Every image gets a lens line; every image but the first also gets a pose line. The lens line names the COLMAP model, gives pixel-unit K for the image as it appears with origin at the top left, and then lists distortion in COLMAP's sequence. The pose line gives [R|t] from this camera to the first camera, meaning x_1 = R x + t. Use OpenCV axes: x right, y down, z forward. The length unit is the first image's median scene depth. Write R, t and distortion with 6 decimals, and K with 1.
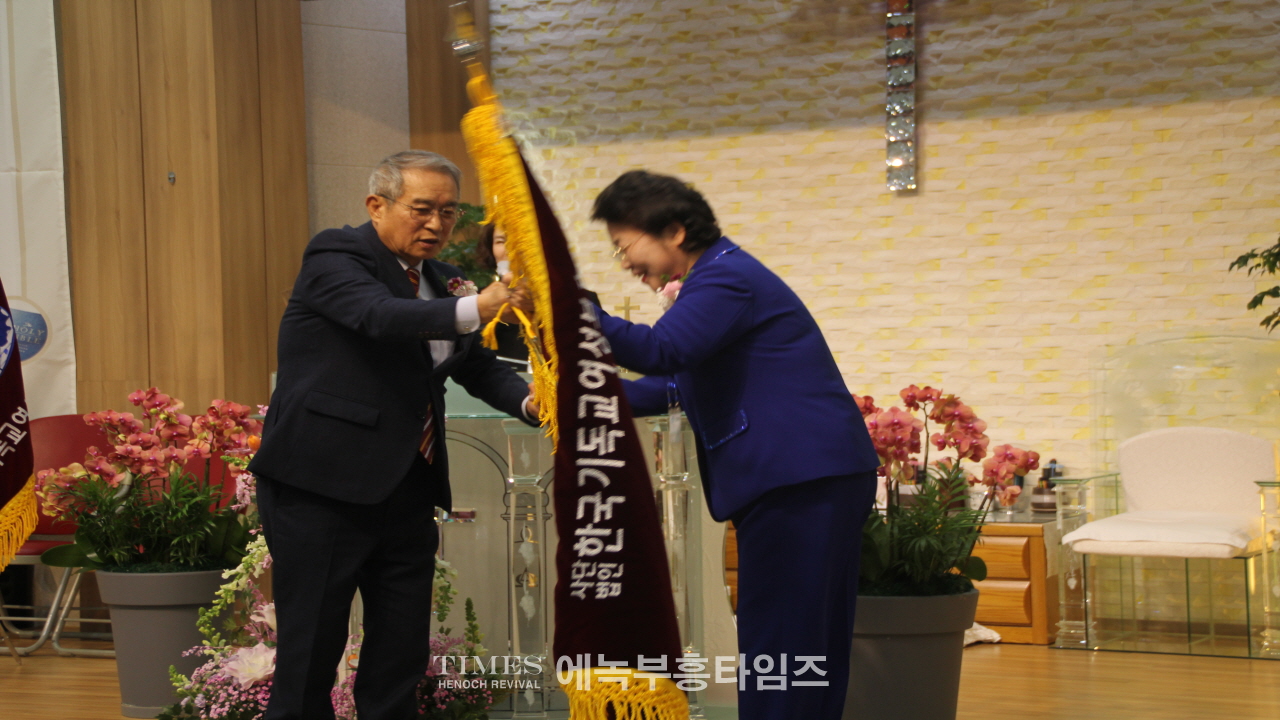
lens RADIAL K [[2634.3, 0, 610.2], [0, 2634.3, 414.4], [0, 0, 1]] dist [0.431668, 0.000000]
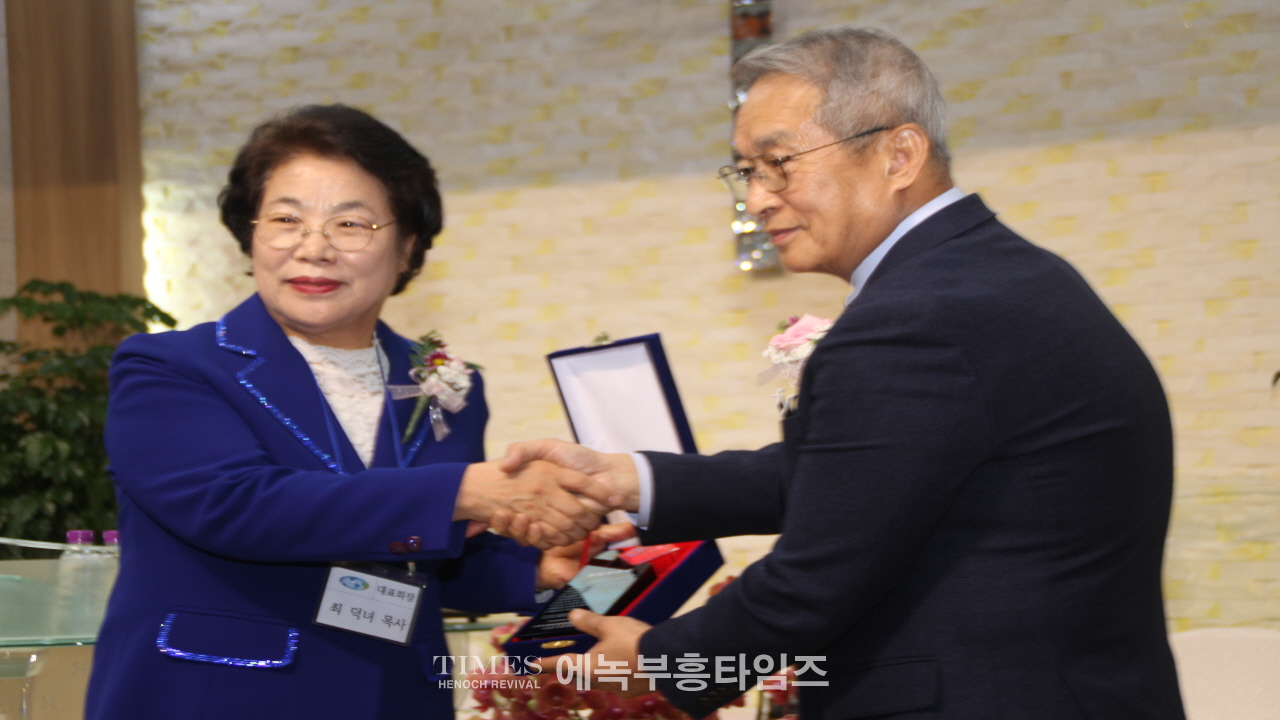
lens RADIAL K [[2987.7, 0, 617.1], [0, 2987.7, 390.3], [0, 0, 1]] dist [0.545008, 0.000000]
pose [[0.999139, -0.002560, 0.041398, 0.043629], [0.005470, 0.997507, -0.070351, -0.003135], [-0.041115, 0.070517, 0.996663, 0.265770]]
